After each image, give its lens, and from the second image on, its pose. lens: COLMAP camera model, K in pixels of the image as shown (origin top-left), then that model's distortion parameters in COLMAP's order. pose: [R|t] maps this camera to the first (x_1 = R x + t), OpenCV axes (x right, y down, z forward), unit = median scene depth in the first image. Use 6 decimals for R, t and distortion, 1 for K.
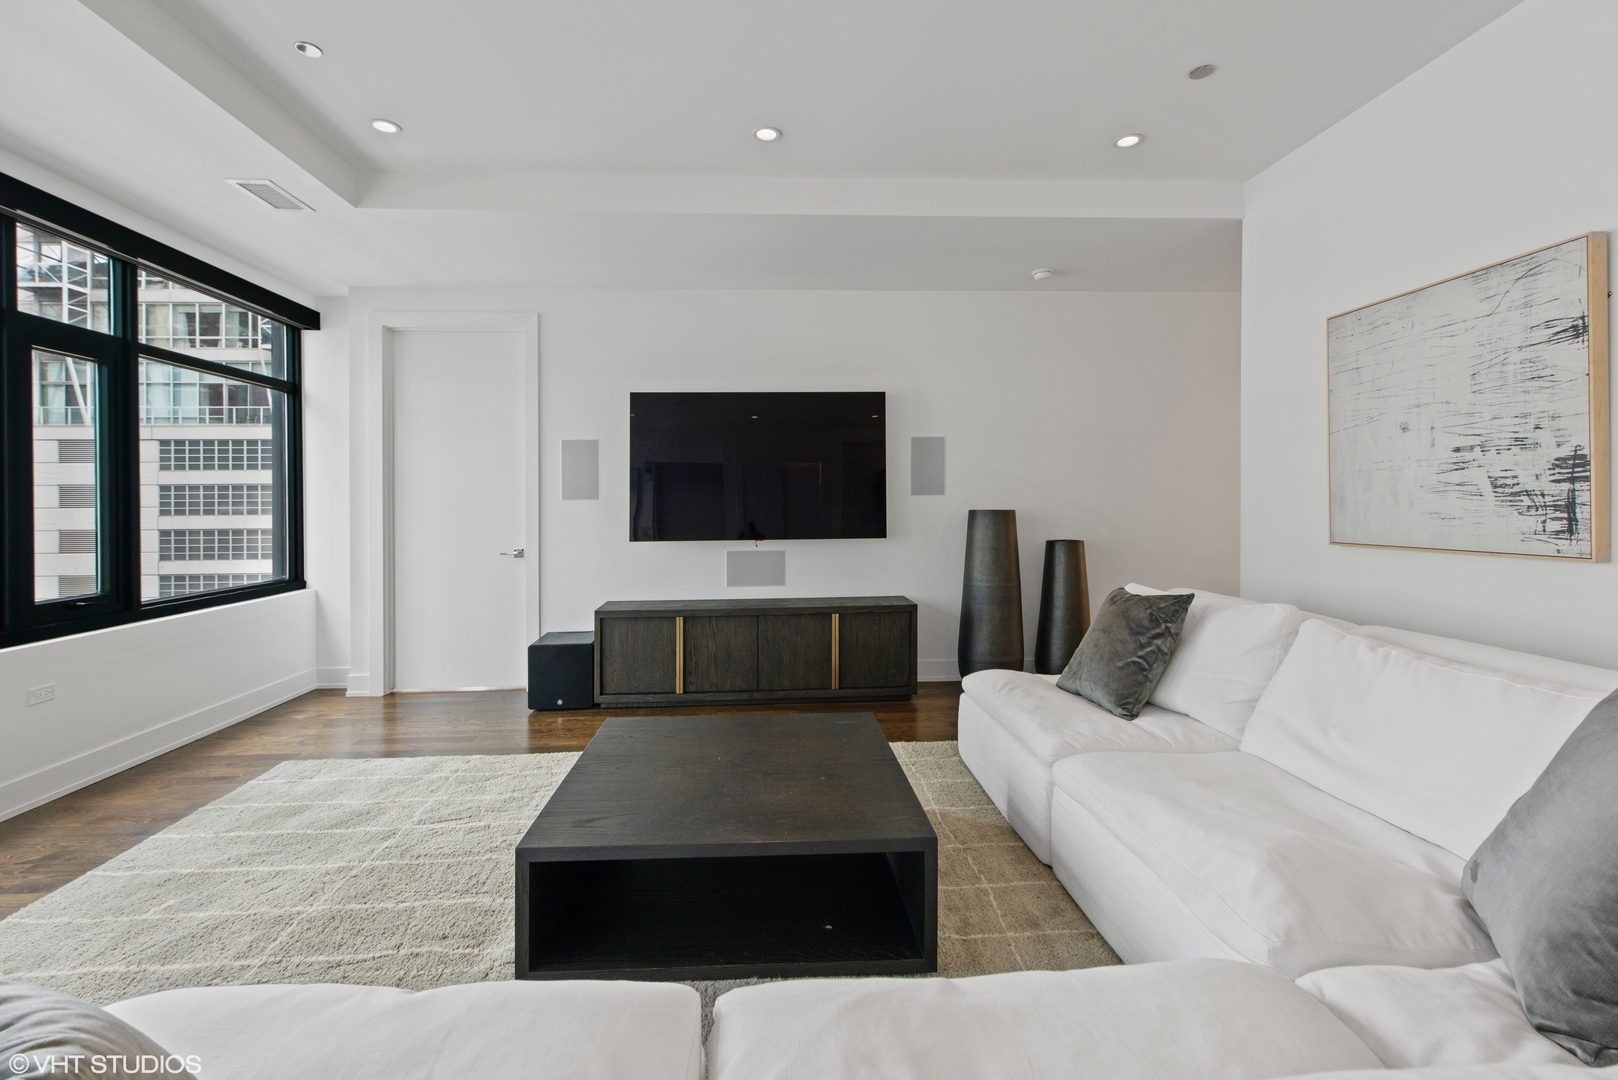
lens RADIAL K [[722.5, 0, 791.4], [0, 722.5, 505.6], [0, 0, 1]] dist [0.000610, 0.000164]
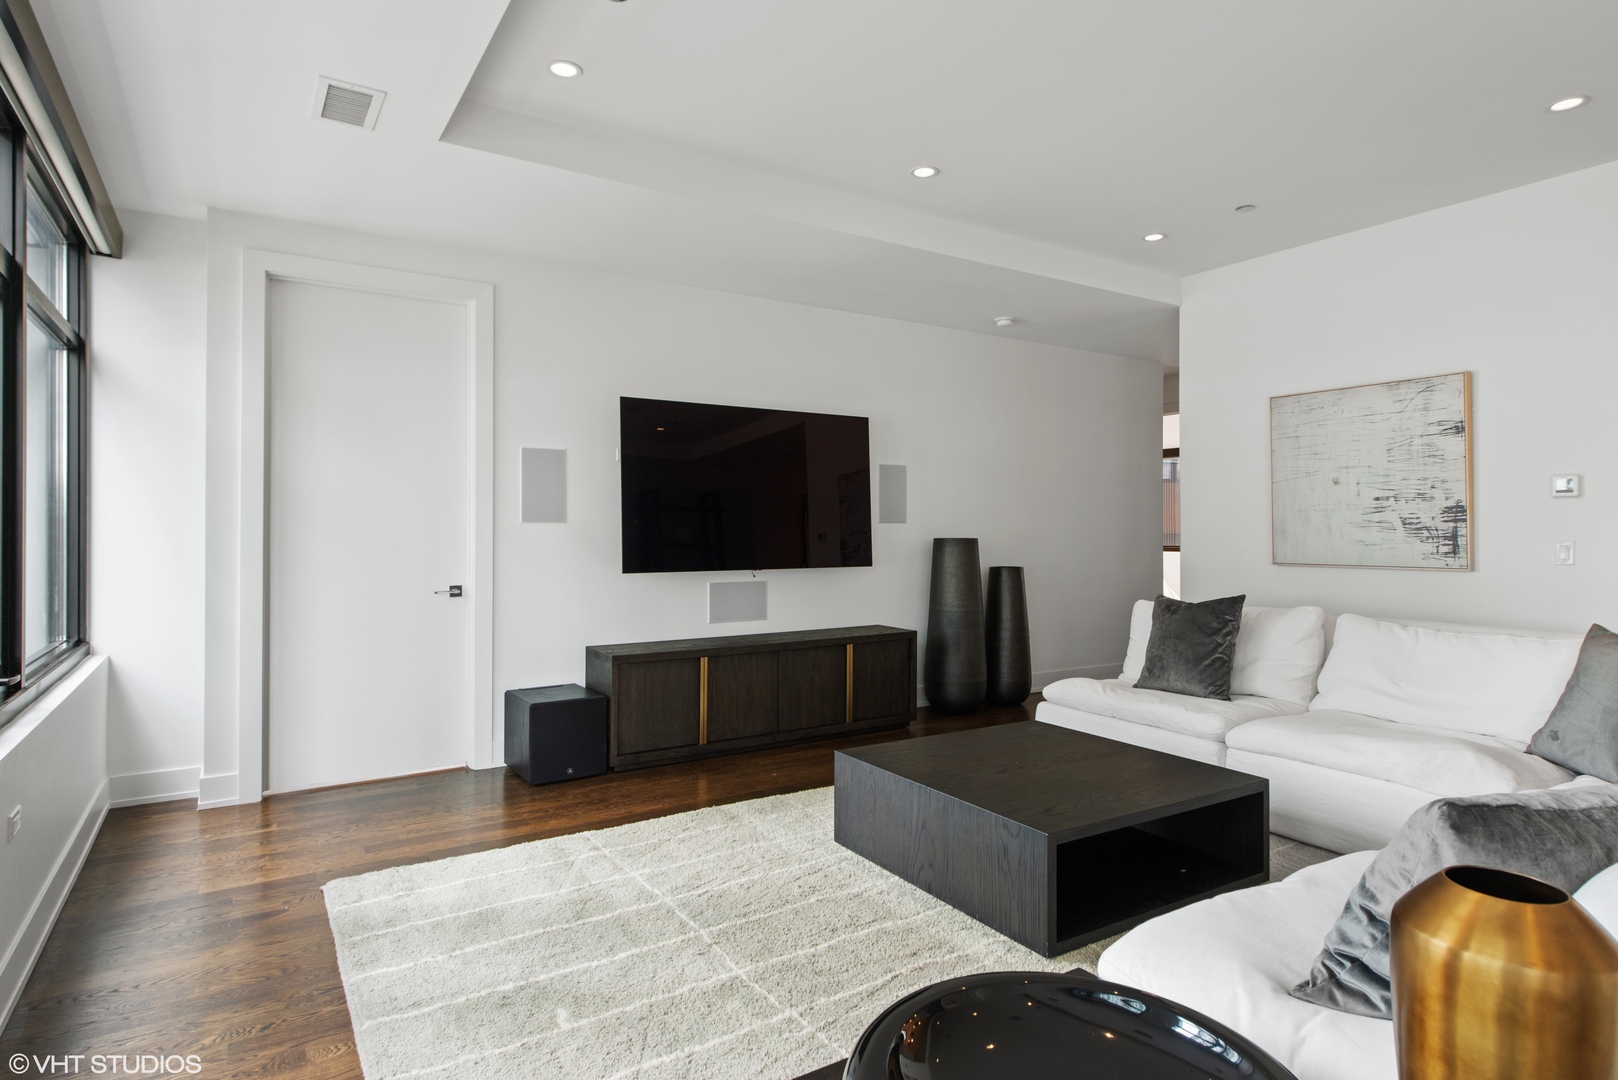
lens RADIAL K [[884.5, 0, 817.3], [0, 884.5, 510.7], [0, 0, 1]] dist [0.011289, -0.000120]
pose [[0.869443, 0.021087, 0.493583, -0.922895], [-0.007701, 0.999546, -0.029137, 0.008926], [-0.493974, 0.021532, 0.869210, -0.022193]]
